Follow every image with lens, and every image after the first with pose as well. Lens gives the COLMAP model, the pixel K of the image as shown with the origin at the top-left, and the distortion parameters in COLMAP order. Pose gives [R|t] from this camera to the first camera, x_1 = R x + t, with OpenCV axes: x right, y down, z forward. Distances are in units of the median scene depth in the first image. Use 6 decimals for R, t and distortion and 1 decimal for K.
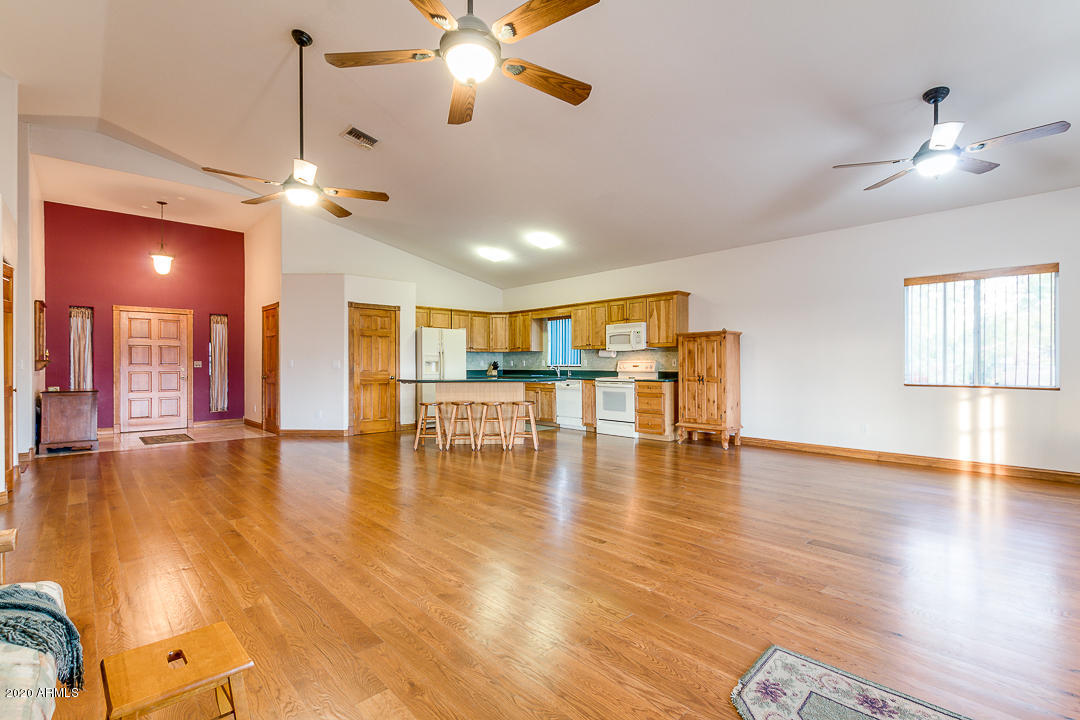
lens RADIAL K [[492.9, 0, 538.1], [0, 492.9, 362.6], [0, 0, 1]] dist [0.002499, -0.000170]
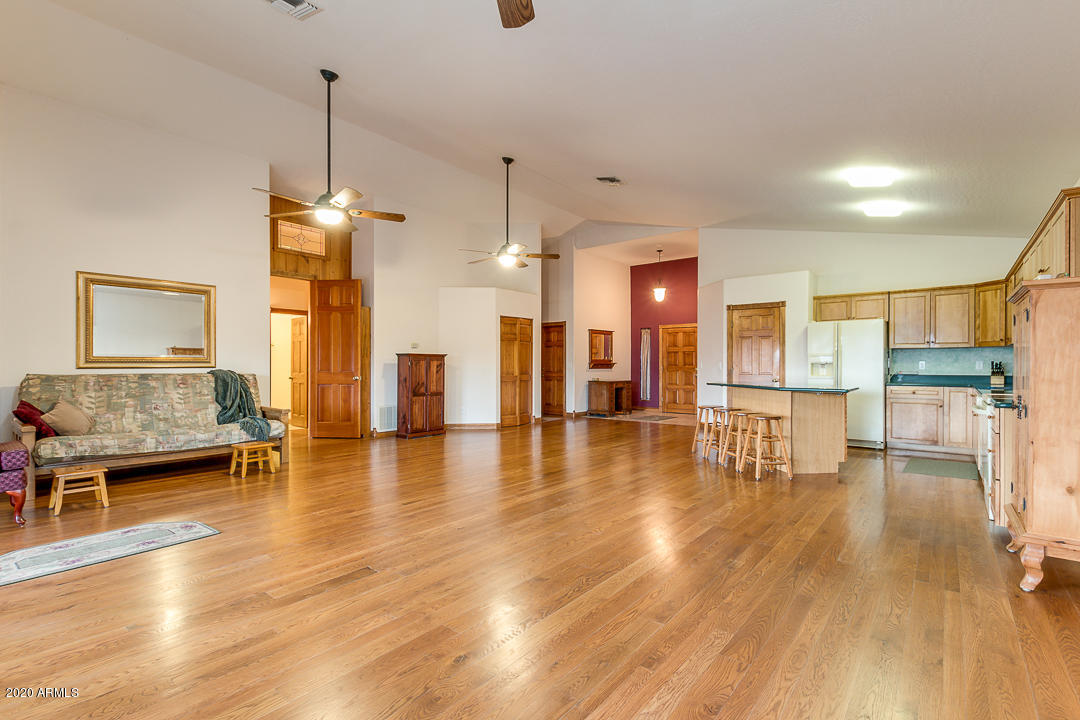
lens RADIAL K [[492.9, 0, 540.9], [0, 492.9, 365.2], [0, 0, 1]] dist [0.002499, -0.000170]
pose [[0.138908, 0.002652, -0.990302, 0.549470], [0.001800, 0.999994, 0.002930, -0.001613], [0.990304, -0.002189, 0.138903, 0.441615]]
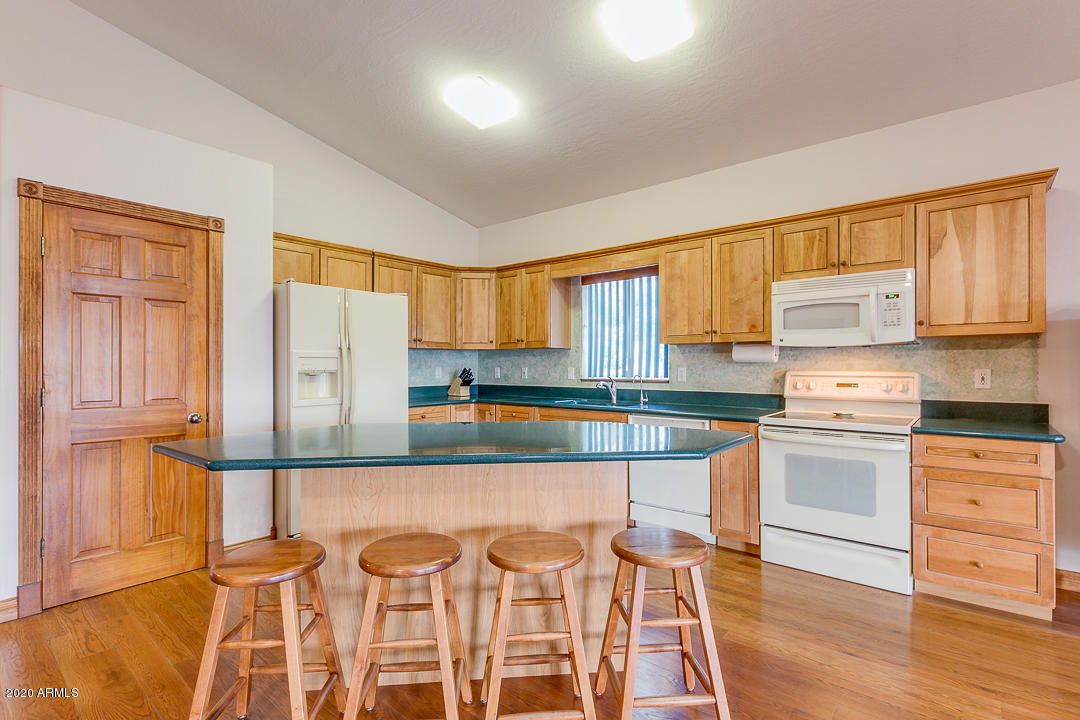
lens RADIAL K [[511.4, 0, 541.4], [0, 511.4, 364.4], [0, 0, 1]] dist [0.009174, -0.001741]
pose [[0.991419, 0.002095, 0.130703, -0.098525], [-0.002217, 0.999997, 0.000788, -0.009203], [-0.130701, -0.001071, 0.991421, 0.602022]]
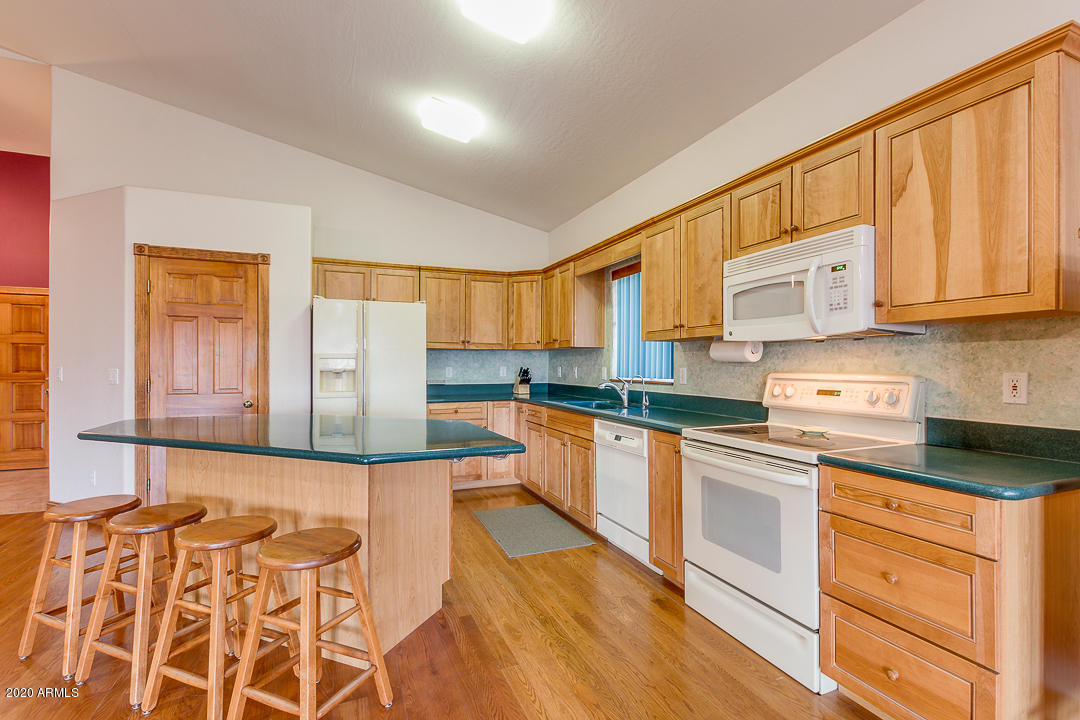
lens RADIAL K [[492.9, 0, 542.9], [0, 492.9, 364.8], [0, 0, 1]] dist [0.002499, -0.000170]
pose [[0.940170, 0.002925, -0.340693, 0.134480], [-0.001694, 0.999991, 0.003909, -0.009970], [0.340701, -0.003098, 0.940167, 0.647124]]
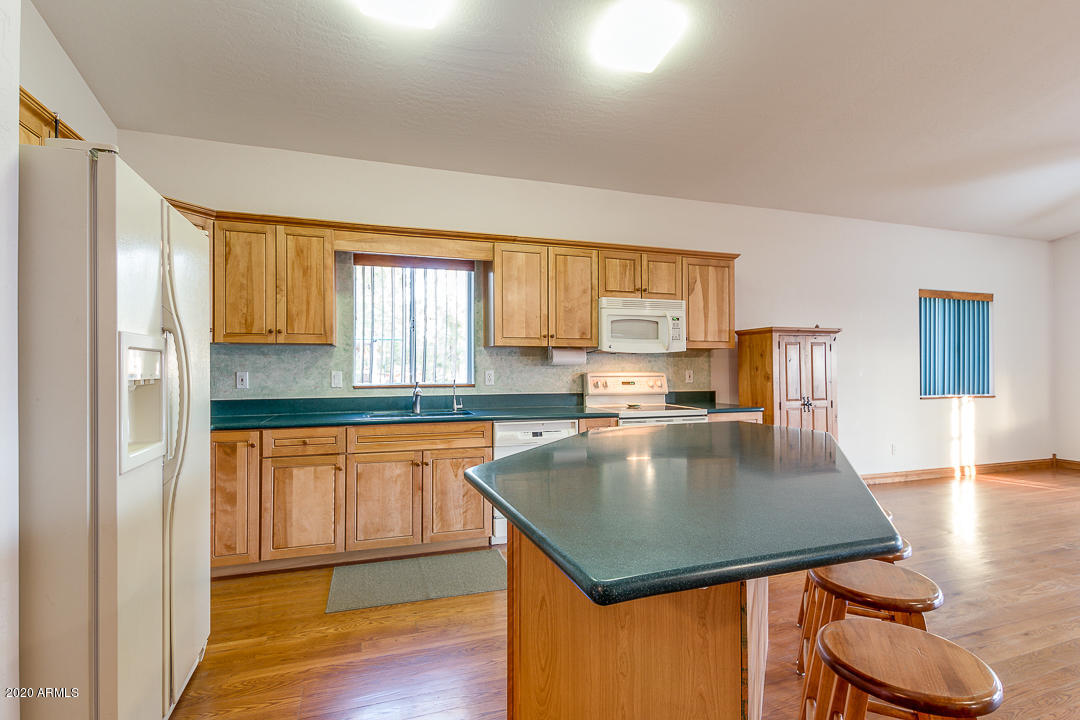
lens RADIAL K [[511.4, 0, 536.1], [0, 511.4, 366.0], [0, 0, 1]] dist [0.009174, -0.001741]
pose [[0.405188, 0.005890, 0.914214, -0.324045], [-0.001171, 0.999982, -0.005923, -0.007409], [-0.914232, 0.001329, 0.405188, 0.844341]]
